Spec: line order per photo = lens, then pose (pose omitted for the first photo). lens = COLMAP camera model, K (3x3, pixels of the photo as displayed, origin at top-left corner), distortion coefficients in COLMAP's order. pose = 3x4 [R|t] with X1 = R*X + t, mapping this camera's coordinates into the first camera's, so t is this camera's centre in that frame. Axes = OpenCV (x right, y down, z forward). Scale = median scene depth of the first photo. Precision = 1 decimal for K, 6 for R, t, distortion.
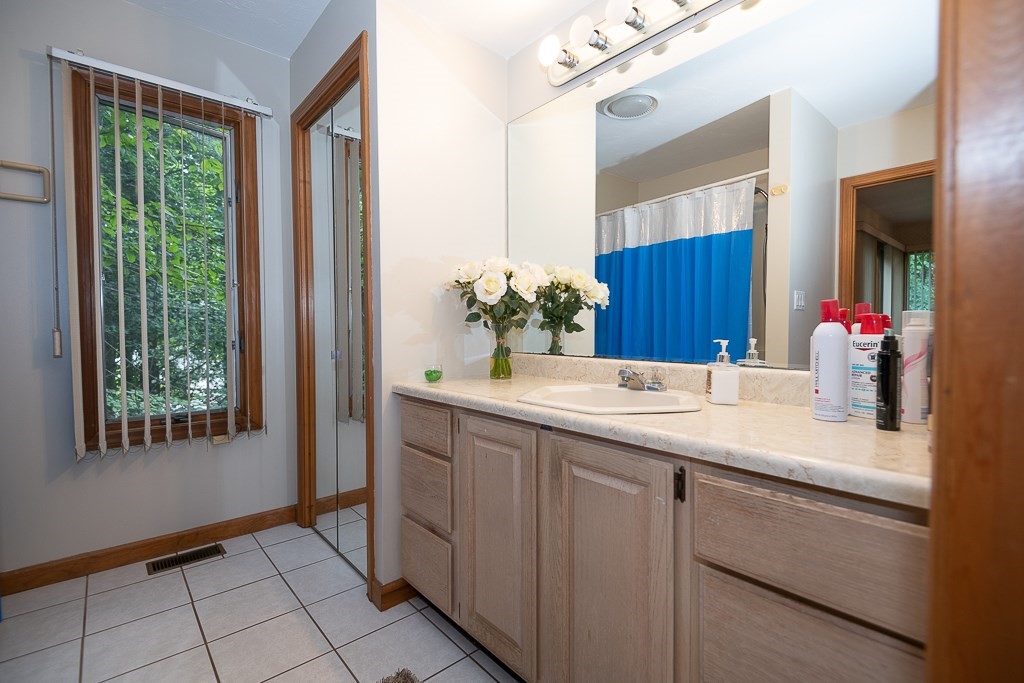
lens RADIAL K [[461.6, 0, 507.9], [0, 461.6, 338.7], [0, 0, 1]] dist [0.021149, -0.013065]
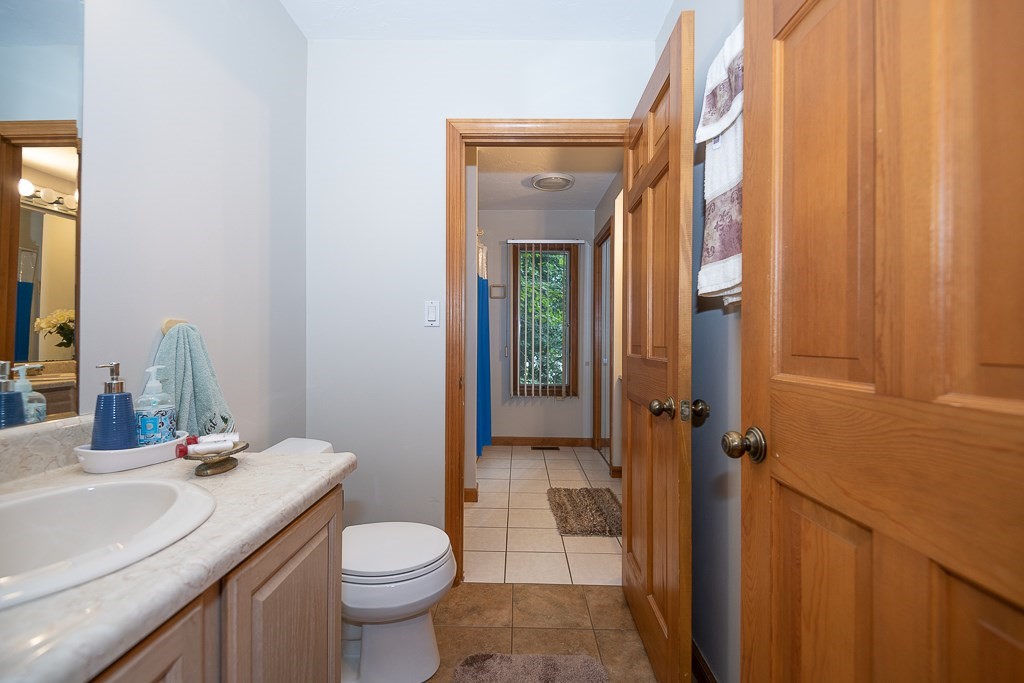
lens RADIAL K [[461.6, 0, 508.7], [0, 461.6, 334.4], [0, 0, 1]] dist [0.021149, -0.013065]
pose [[0.740127, -0.001034, -0.672466, 0.681805], [-0.025805, 0.999219, -0.029938, -0.010363], [0.671971, 0.039511, 0.739522, -0.793264]]
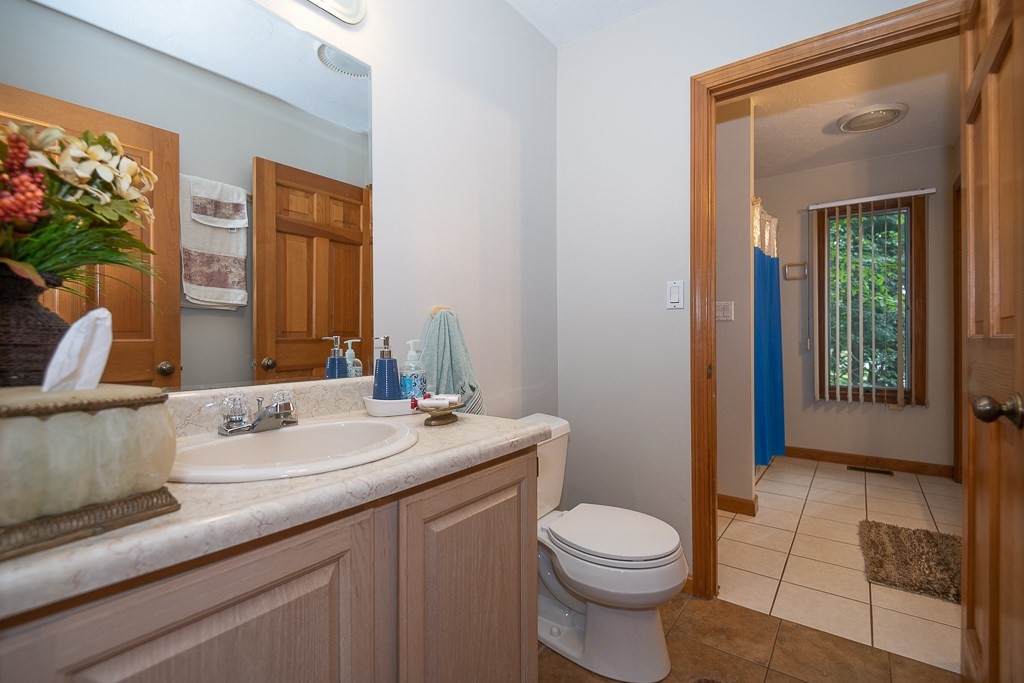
lens RADIAL K [[461.6, 0, 509.6], [0, 461.6, 336.7], [0, 0, 1]] dist [0.021149, -0.013065]
pose [[0.209961, 0.000260, -0.977710, 0.715588], [-0.024280, 0.999693, -0.004948, 0.014792], [0.977408, 0.024778, 0.209902, -0.679420]]
